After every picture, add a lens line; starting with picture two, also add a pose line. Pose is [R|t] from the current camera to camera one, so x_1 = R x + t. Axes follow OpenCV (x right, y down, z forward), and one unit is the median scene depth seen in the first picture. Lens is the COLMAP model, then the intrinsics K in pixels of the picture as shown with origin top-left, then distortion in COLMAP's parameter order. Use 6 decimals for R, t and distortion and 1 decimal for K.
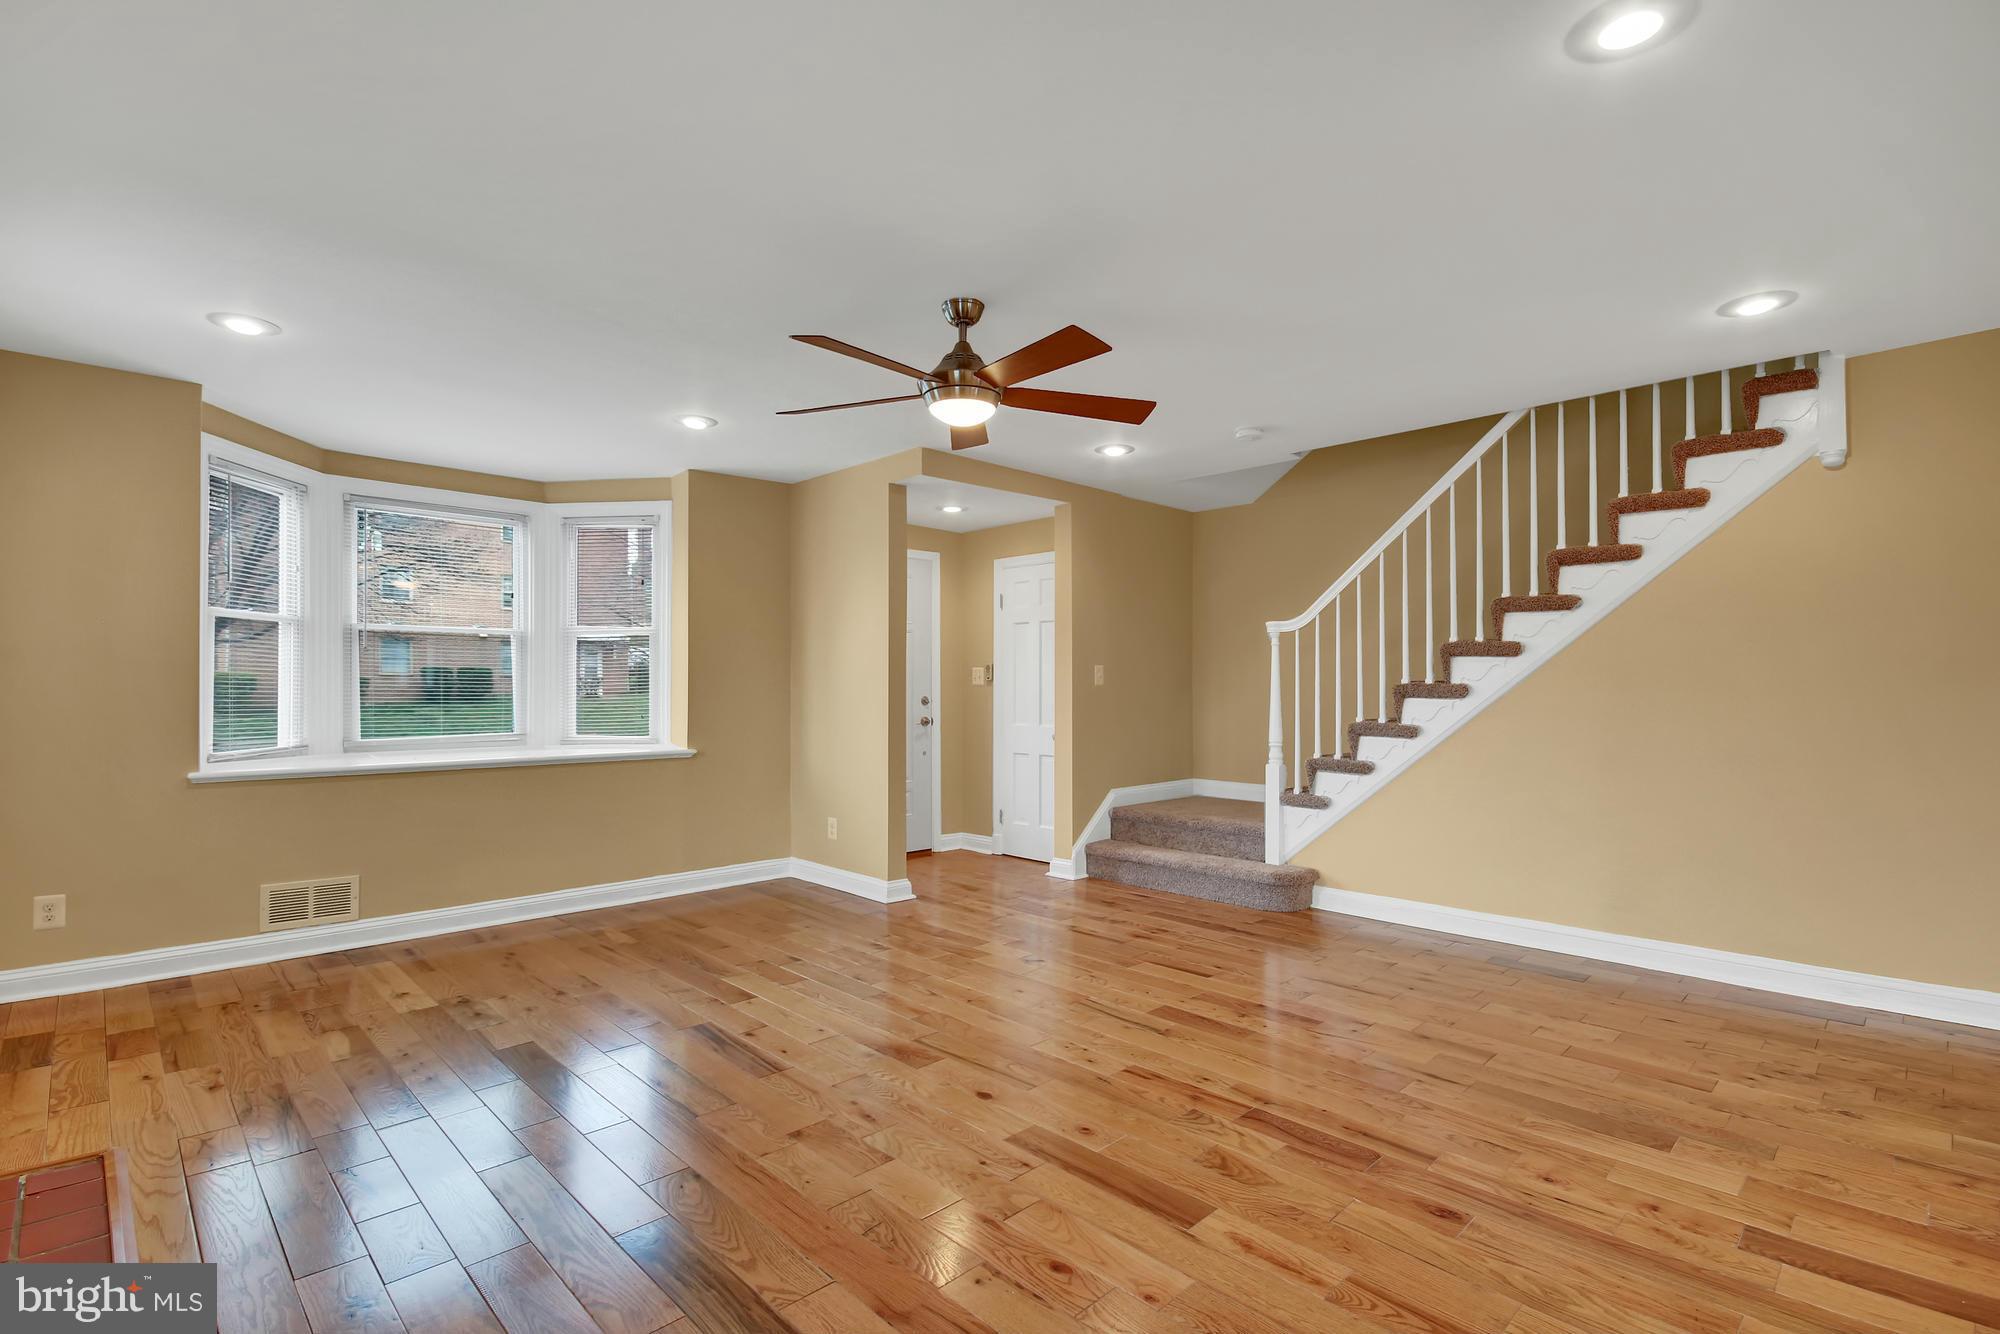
lens RADIAL K [[940.4, 0, 987.1], [0, 940.4, 674.8], [0, 0, 1]] dist [-0.003622, -0.000414]
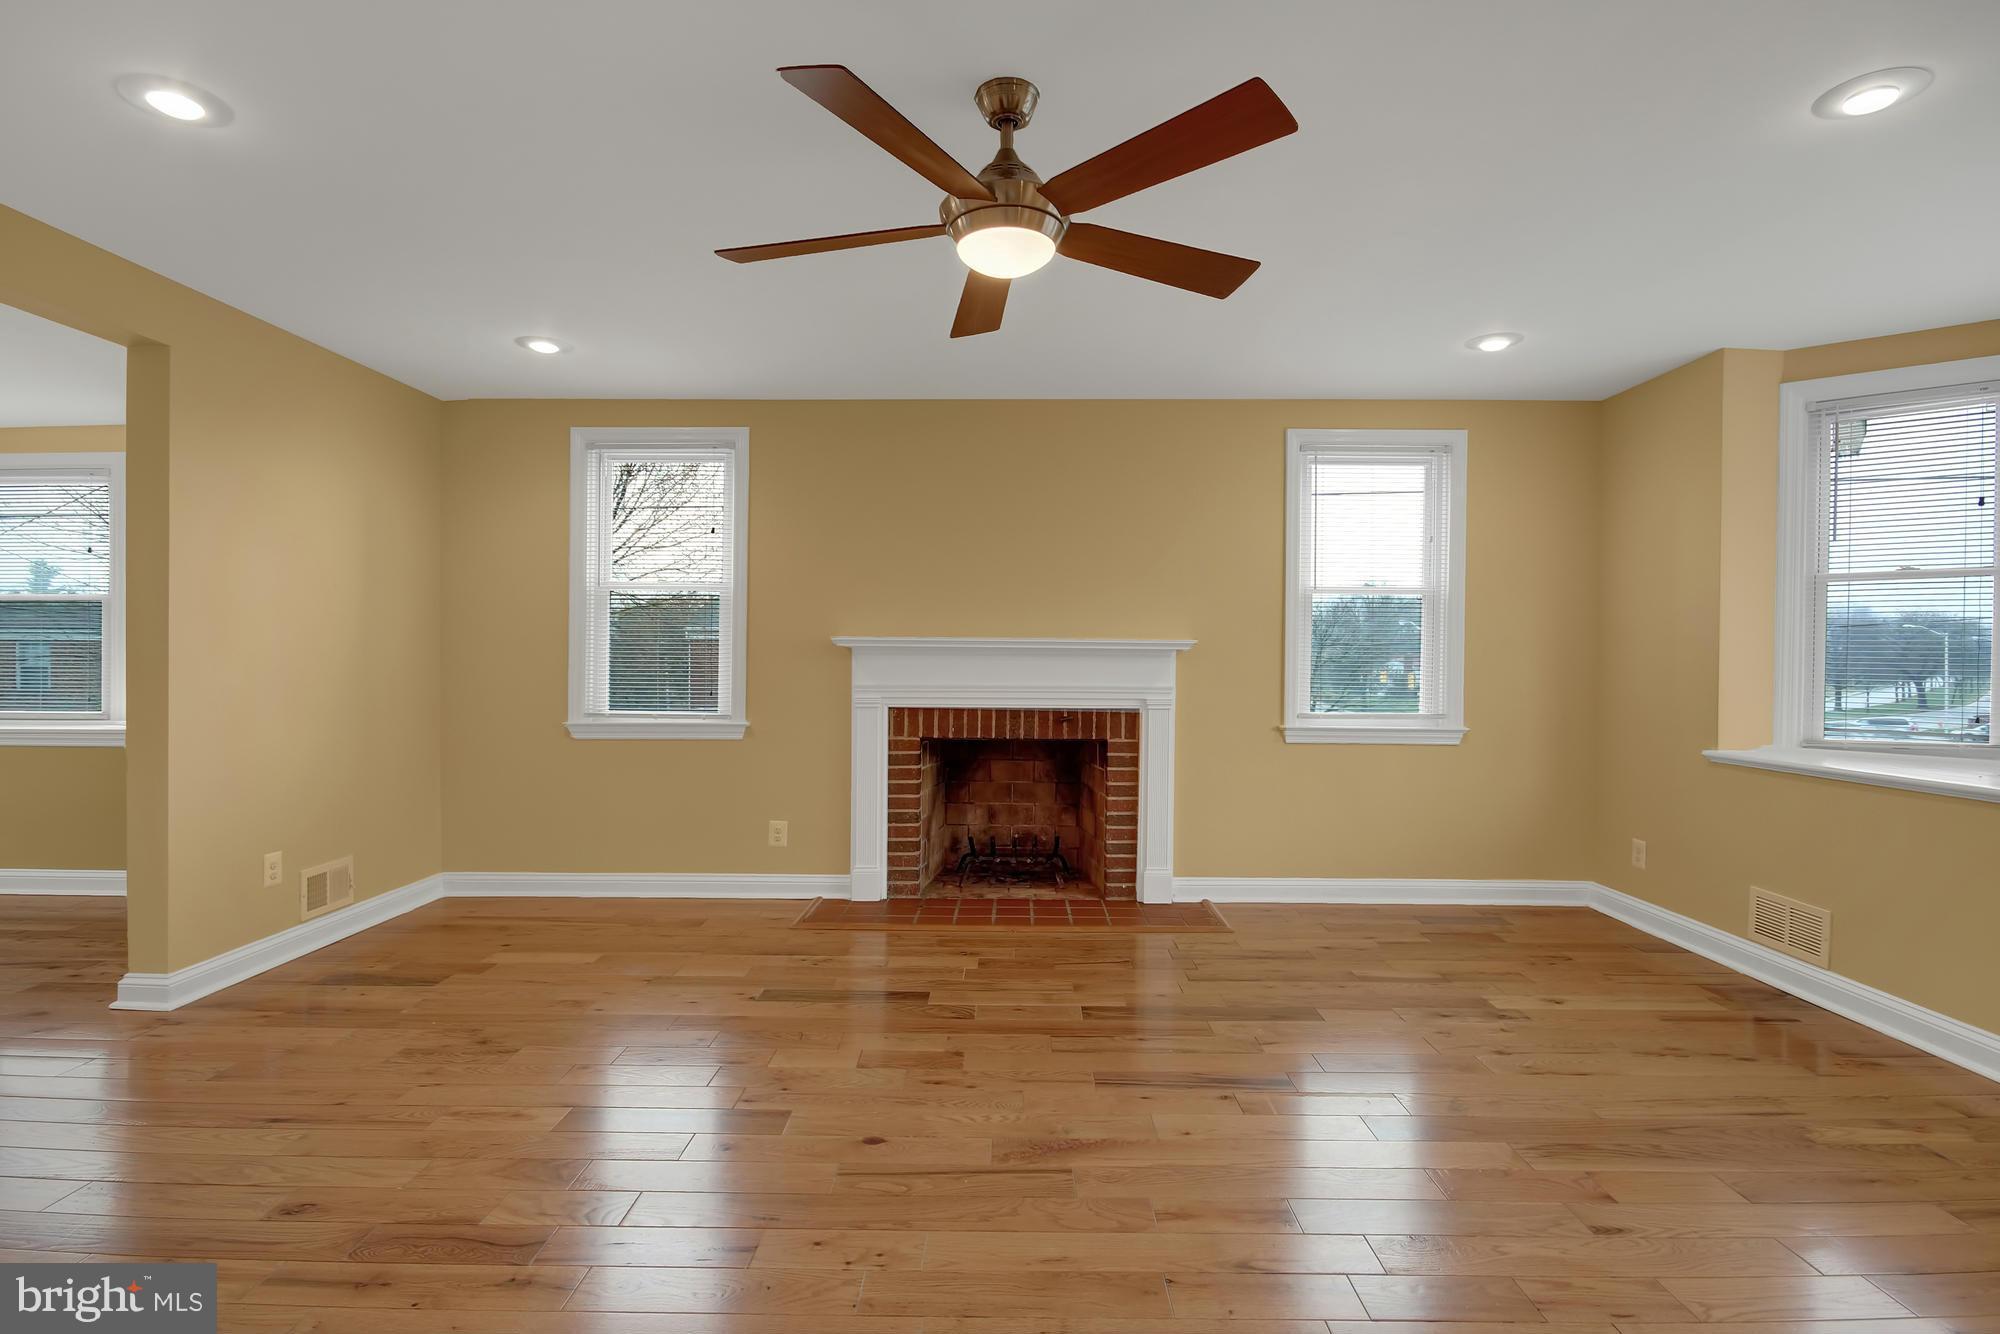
lens RADIAL K [[940.4, 0, 1021.6], [0, 940.4, 666.3], [0, 0, 1]] dist [-0.003622, -0.000414]
pose [[-0.681334, -0.001080, -0.731972, 0.398199], [0.004240, 0.999976, -0.005422, 0.021238], [0.731960, -0.006798, -0.681314, 1.274768]]
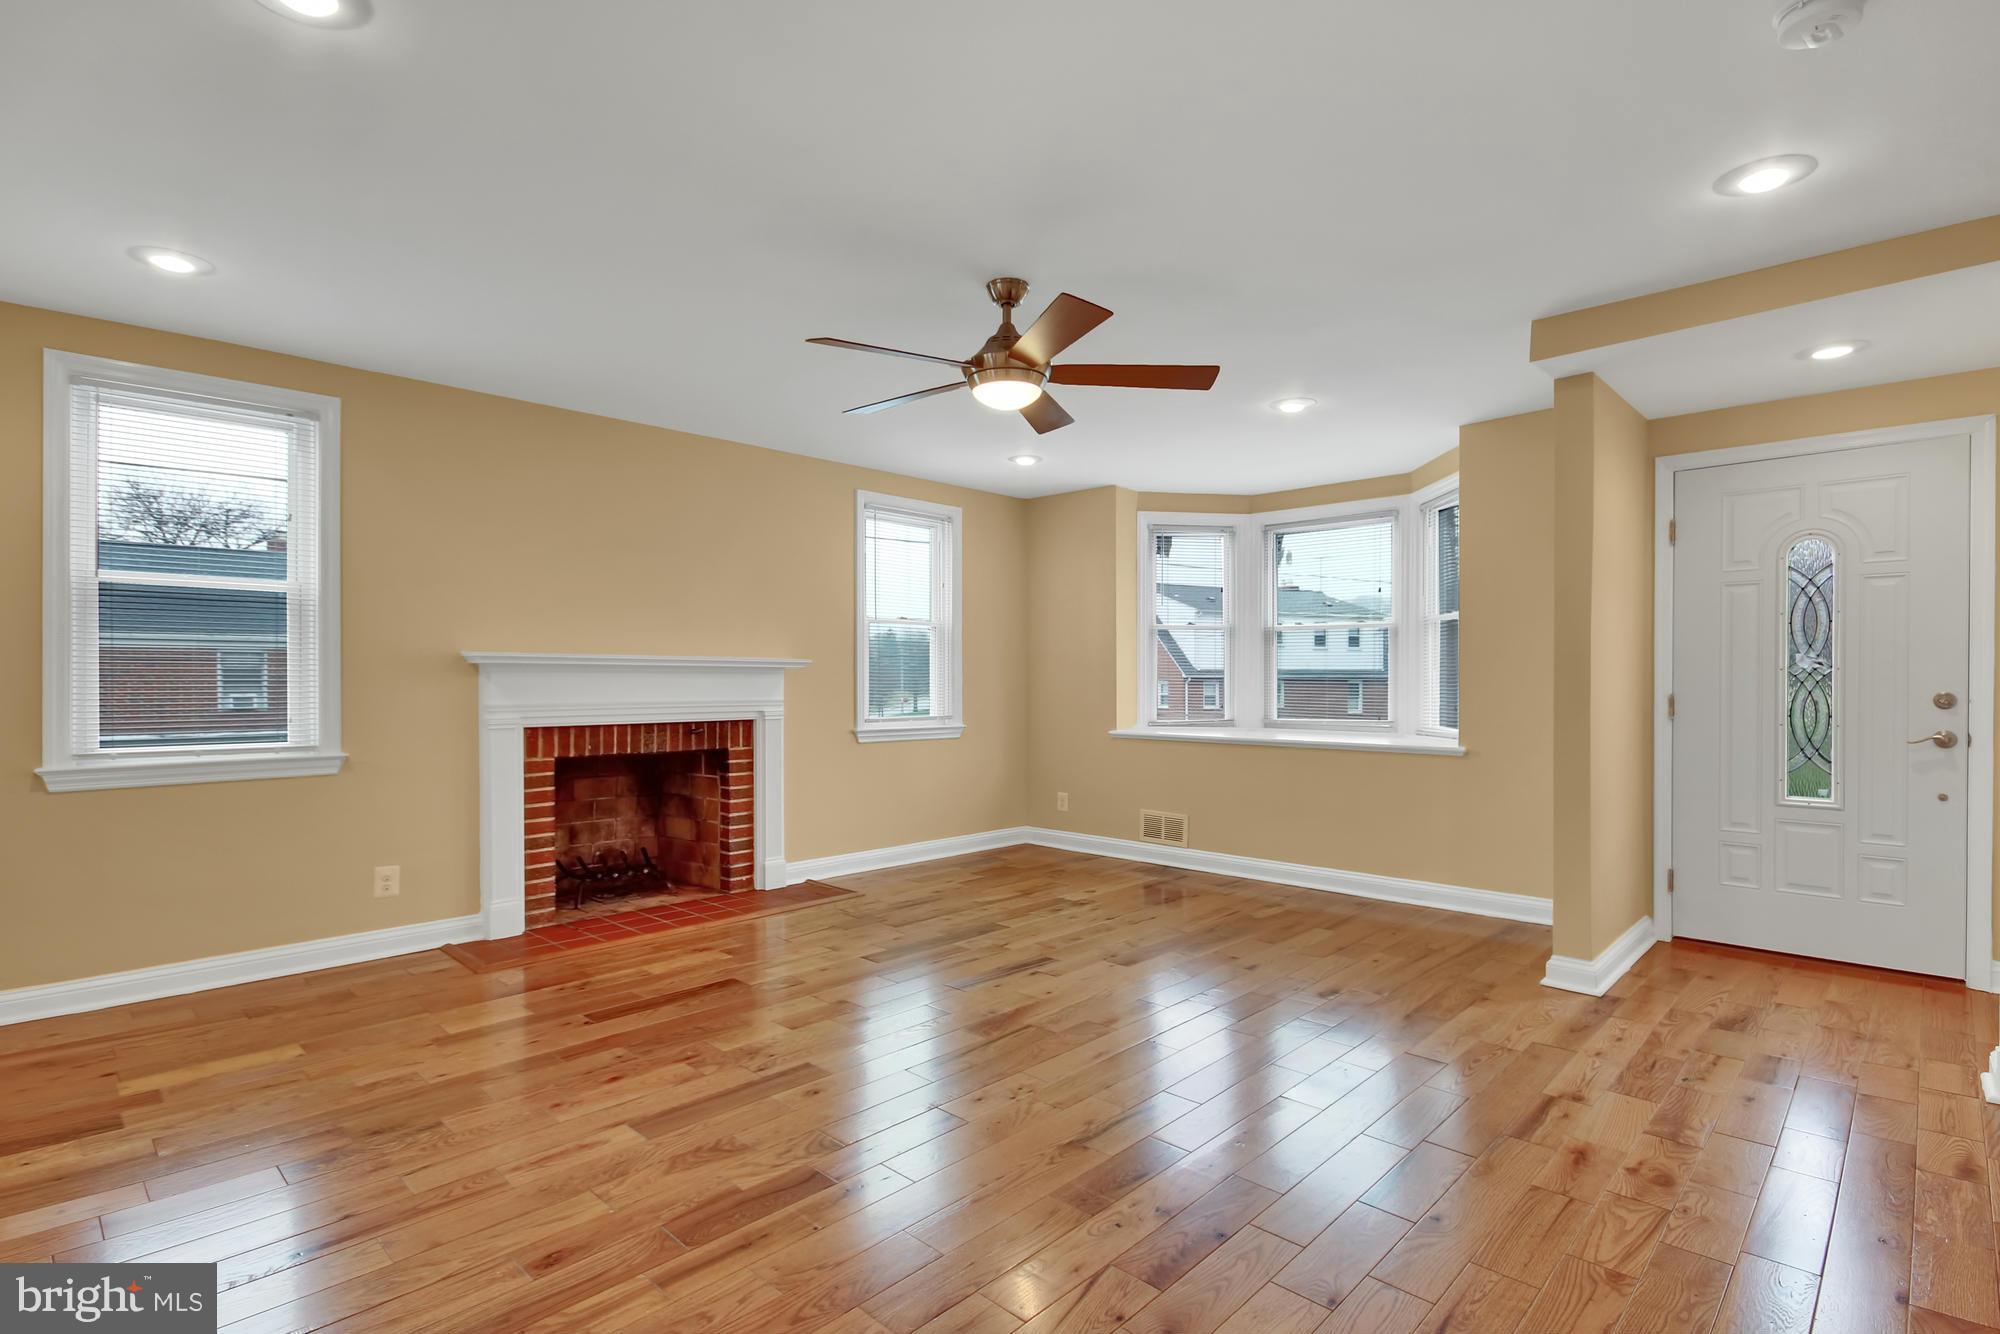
lens RADIAL K [[940.4, 0, 997.4], [0, 940.4, 682.6], [0, 0, 1]] dist [-0.003622, -0.000414]
pose [[0.049541, 0.004568, -0.998762, 0.820360], [0.013326, 0.999898, 0.005234, 0.013285], [0.998683, -0.013569, 0.049476, 0.812442]]
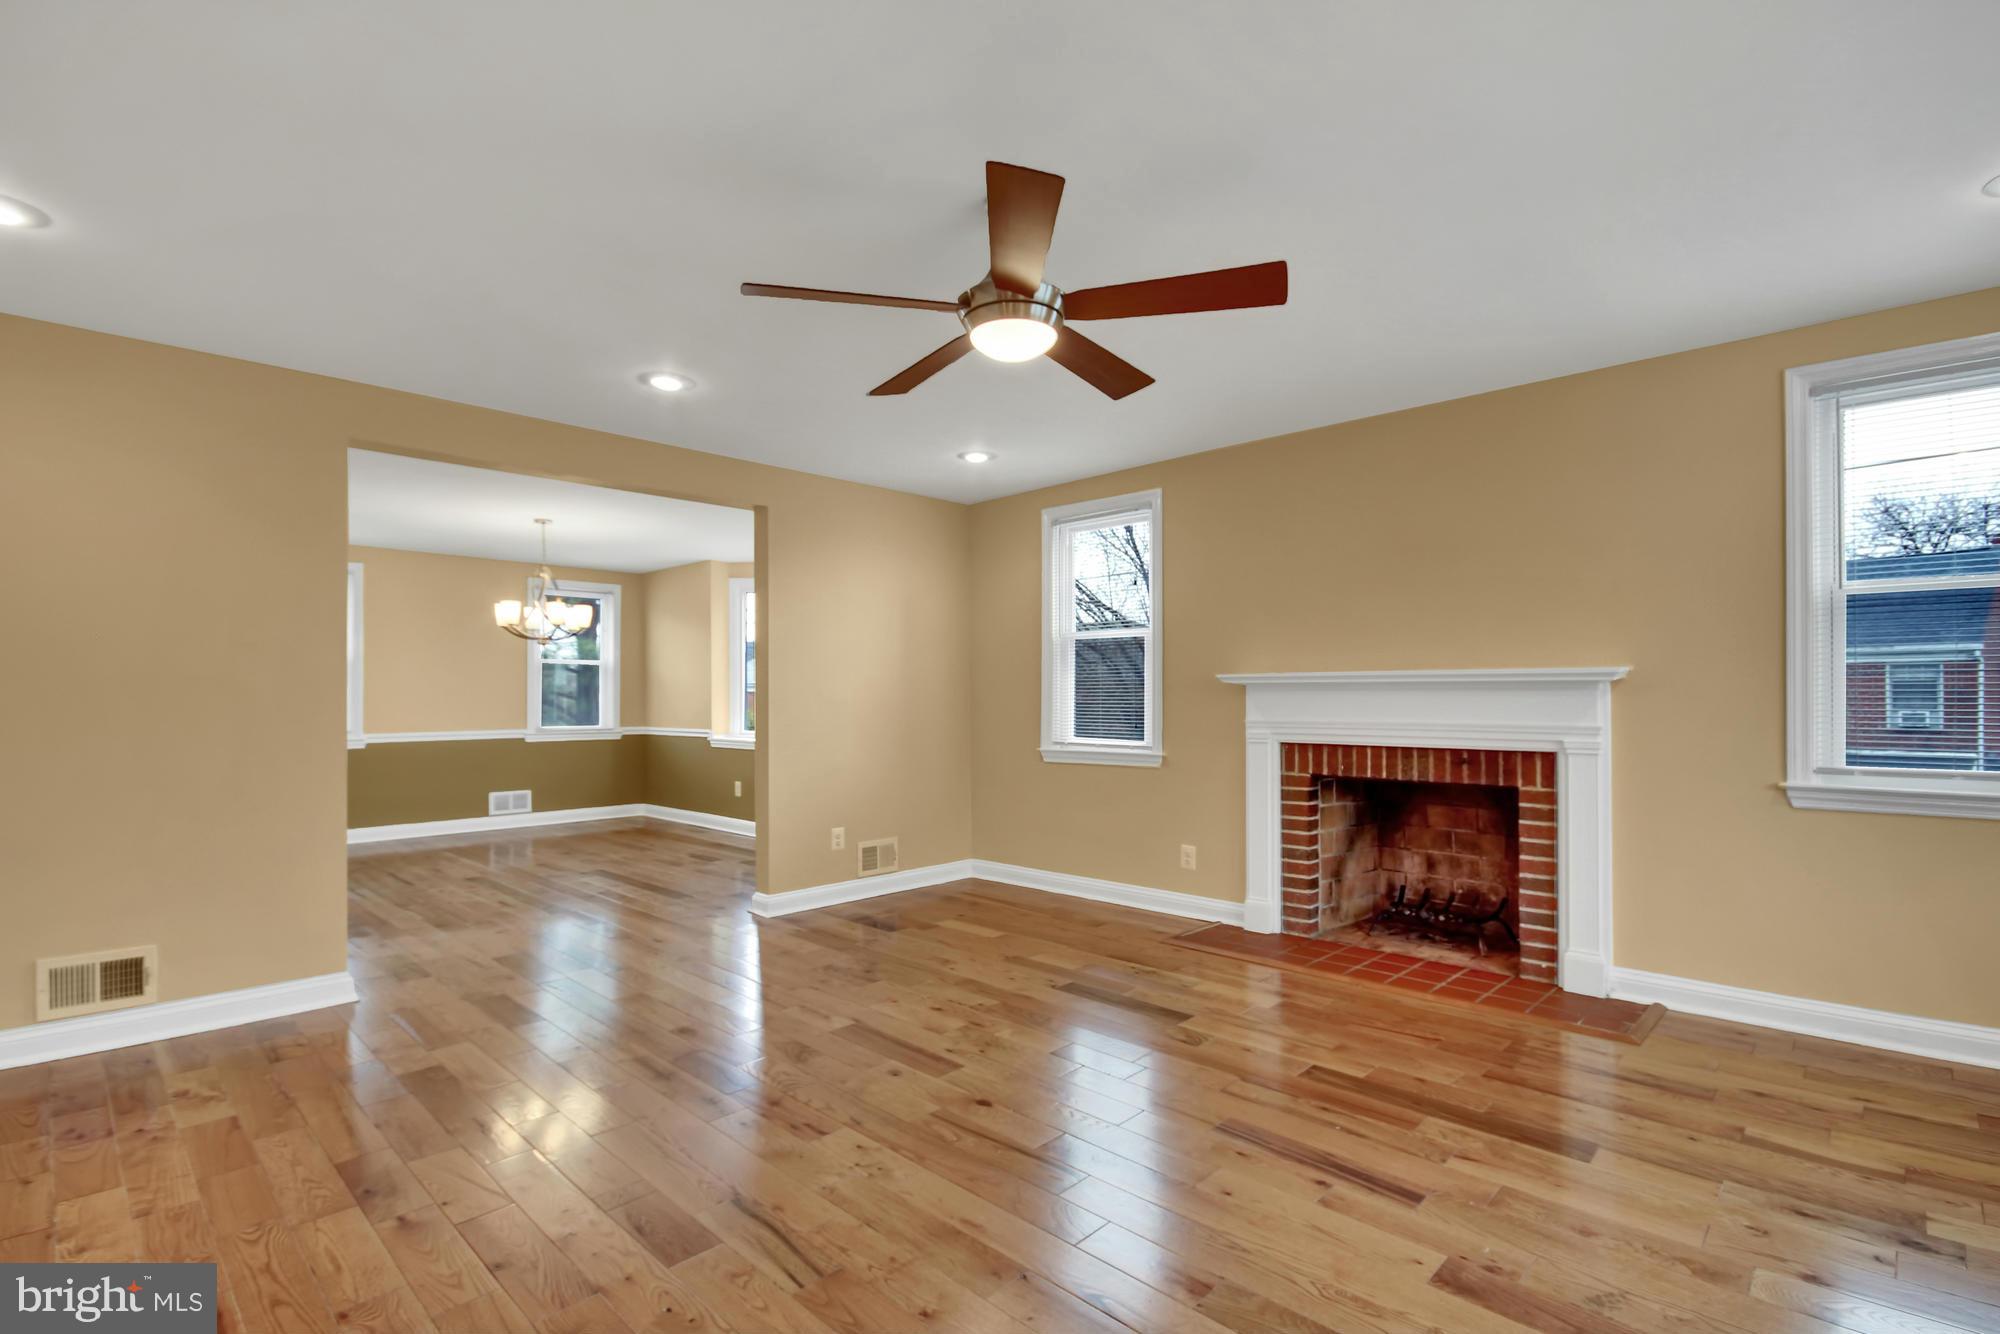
lens RADIAL K [[940.4, 0, 1026.8], [0, 940.4, 680.8], [0, 0, 1]] dist [-0.003622, -0.000414]
pose [[-0.997483, 0.002555, -0.070862, 0.015696], [0.004595, 0.999579, -0.028643, 0.020308], [0.070759, -0.028896, -0.997075, 1.535868]]
